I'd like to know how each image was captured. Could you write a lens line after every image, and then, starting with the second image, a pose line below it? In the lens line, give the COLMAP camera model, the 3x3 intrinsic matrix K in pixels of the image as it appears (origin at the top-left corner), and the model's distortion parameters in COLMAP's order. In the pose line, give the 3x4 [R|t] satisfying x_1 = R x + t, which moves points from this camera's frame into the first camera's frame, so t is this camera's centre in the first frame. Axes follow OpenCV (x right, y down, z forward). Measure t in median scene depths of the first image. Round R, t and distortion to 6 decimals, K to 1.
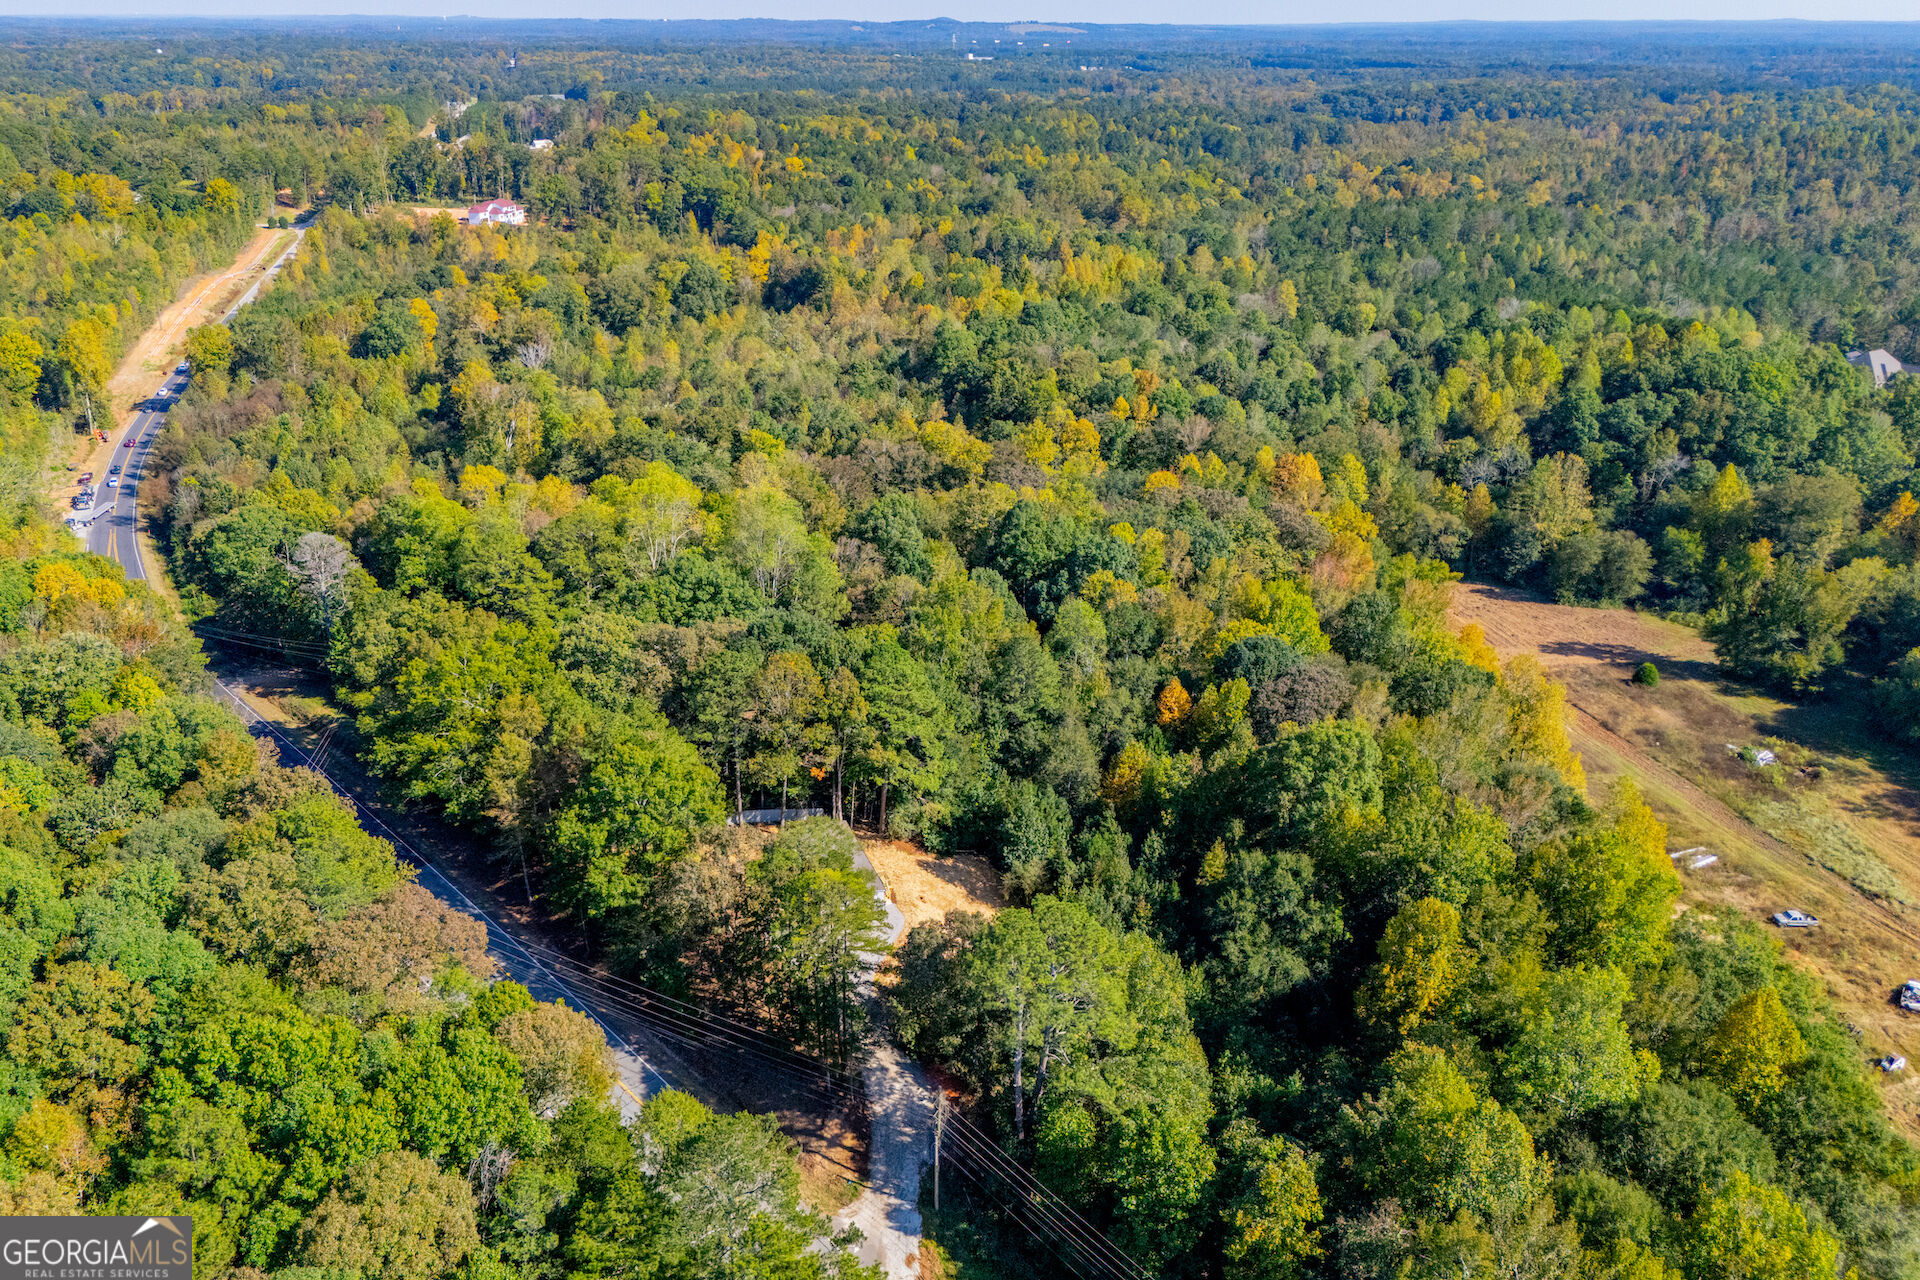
lens RADIAL K [[1429.3, 0, 958.3], [0, 1429.3, 518.1], [0, 0, 1]] dist [0.156332, -0.074263]
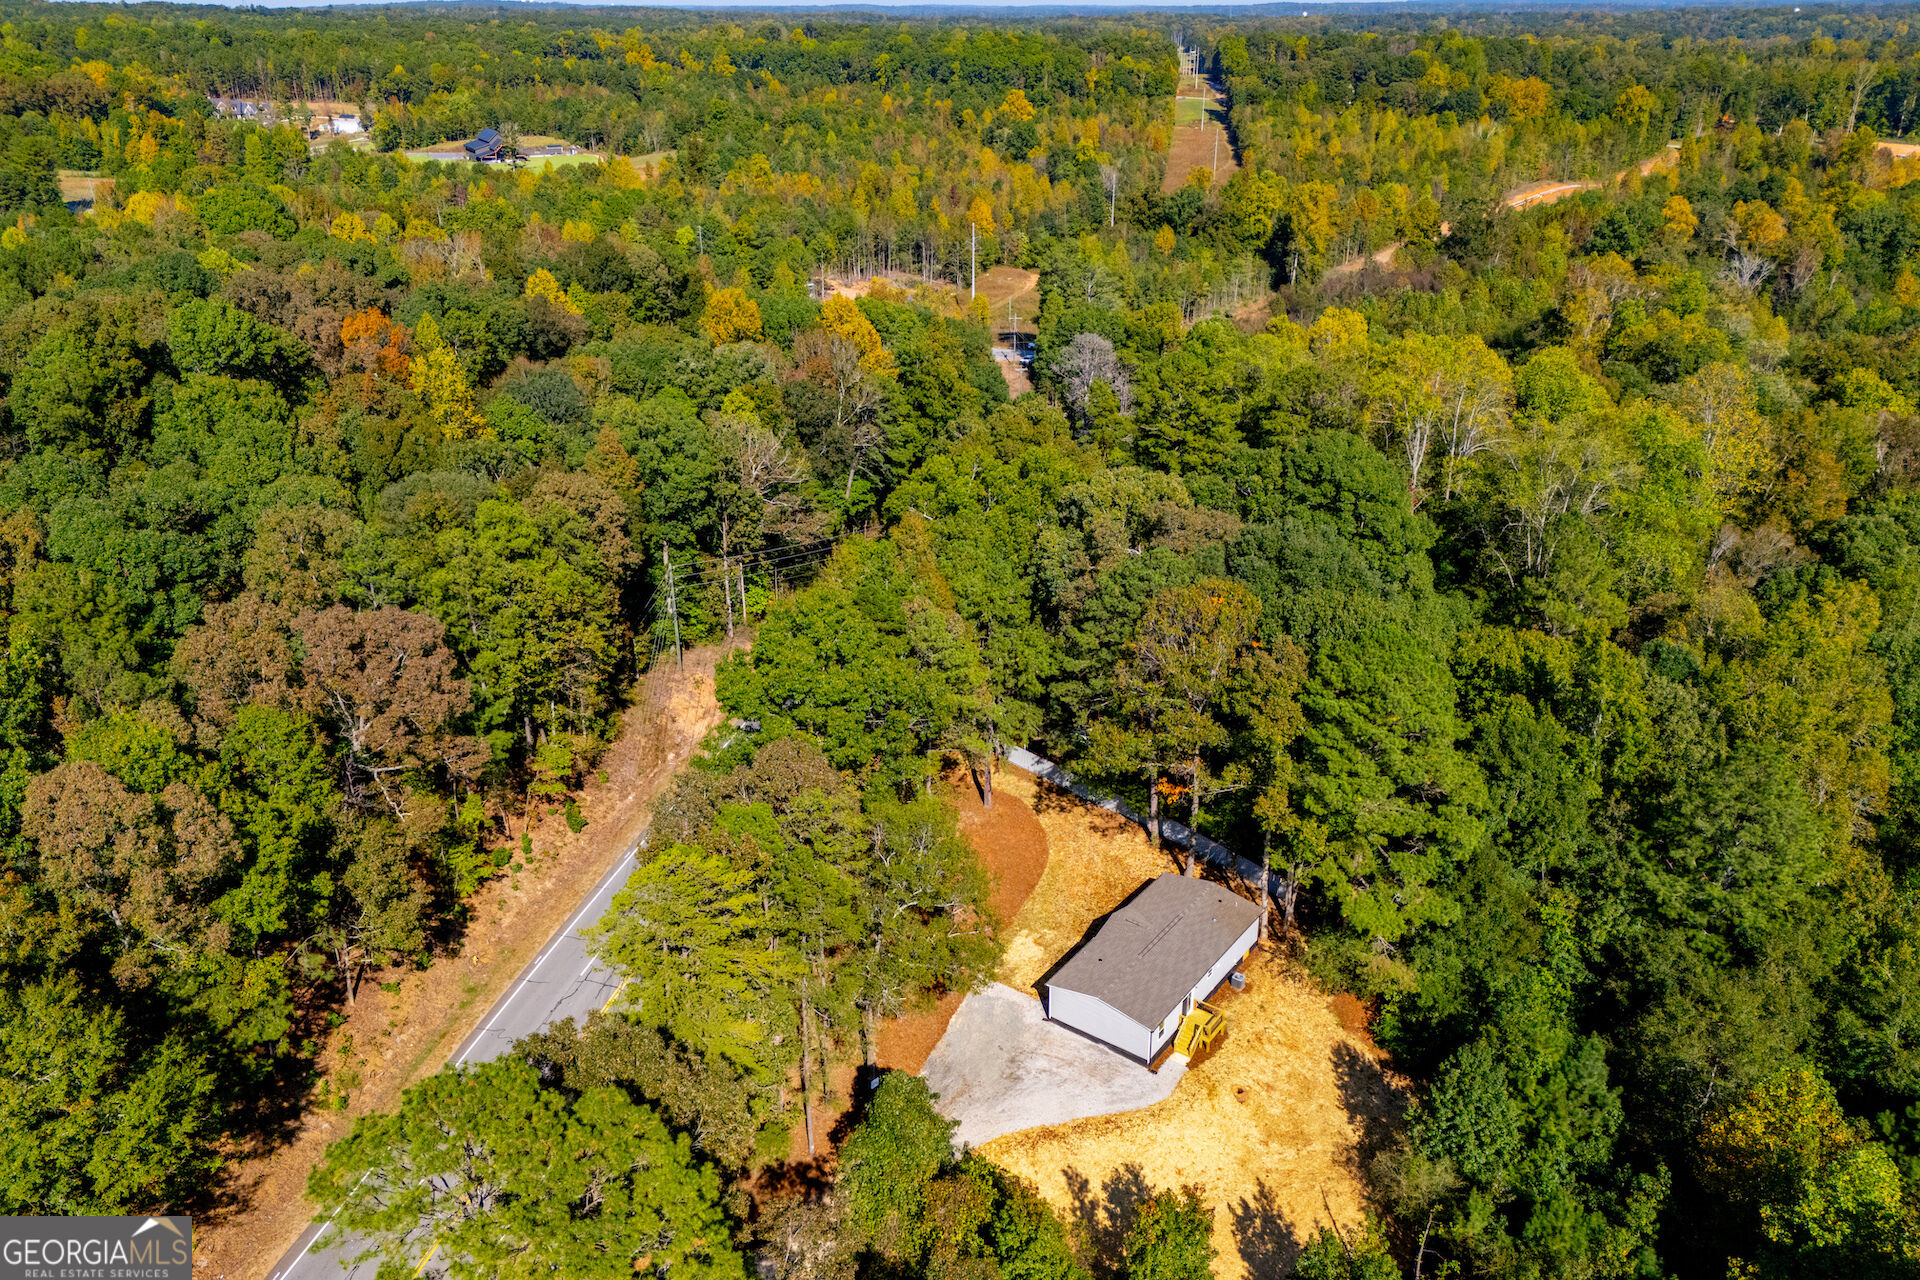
lens RADIAL K [[1412.7, 0, 963.8], [0, 1412.7, 668.1], [0, 0, 1]] dist [0.069962, -0.066475]
pose [[0.545837, 0.345355, -0.763408, 0.240024], [-0.263779, 0.935606, 0.234652, 0.020360], [0.795287, 0.073289, 0.601786, 0.540724]]
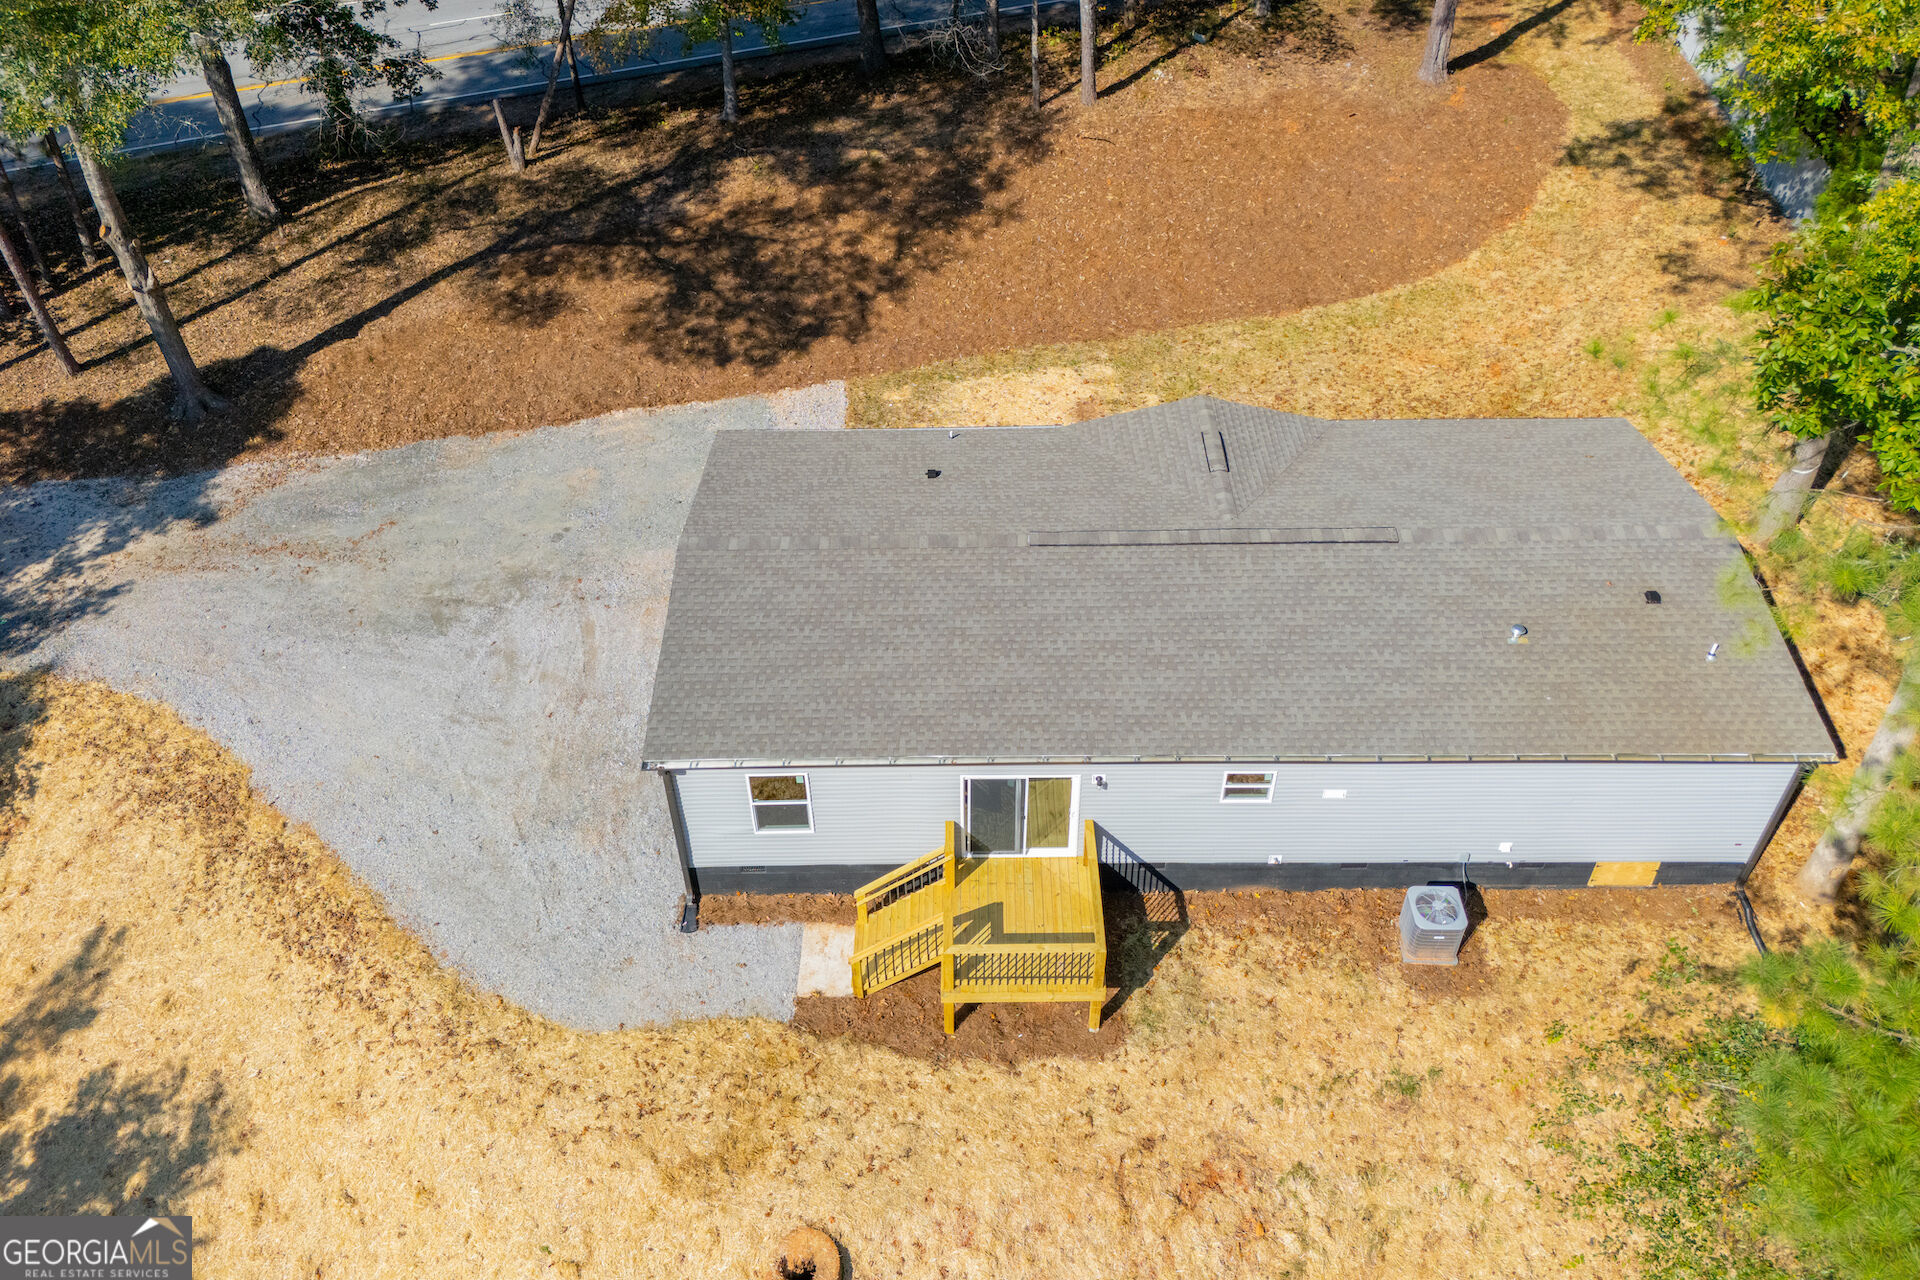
lens RADIAL K [[1420.2, 0, 960.7], [0, 1420.2, 557.1], [0, 0, 1]] dist [0.029861, 0.002259]
pose [[-0.360387, 0.609104, -0.706479, 0.010146], [-0.283693, 0.649927, 0.705063, 0.138404], [0.888617, 0.454519, -0.061427, 0.904691]]
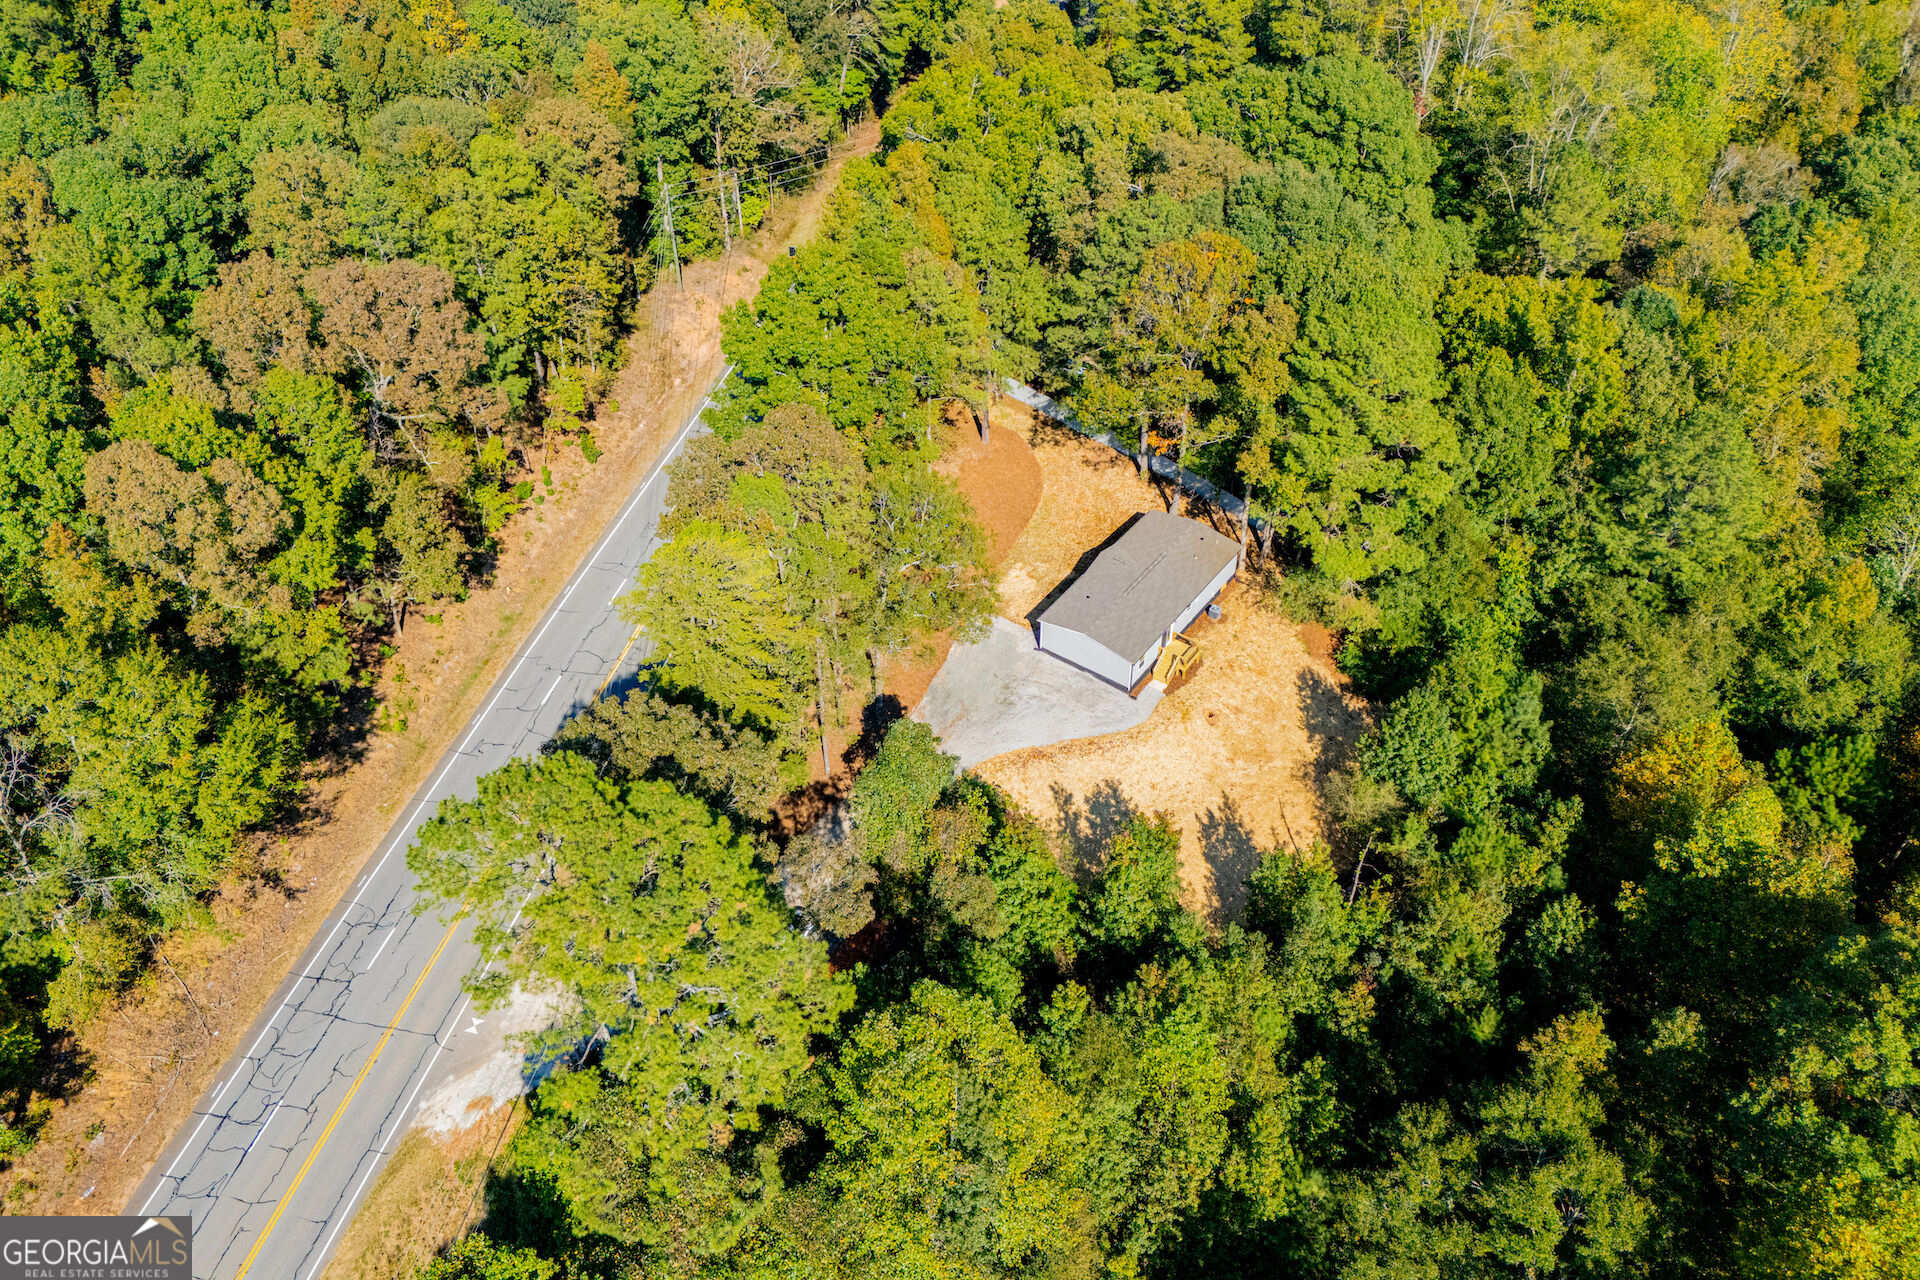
lens RADIAL K [[1408.4, 0, 963.9], [0, 1408.4, 560.3], [0, 0, 1]] dist [0.070851, -0.069255]
pose [[0.547019, 0.518133, -0.657502, 0.240344], [-0.265453, 0.852261, 0.450762, -0.020881], [0.793917, -0.072040, 0.603743, 0.525888]]
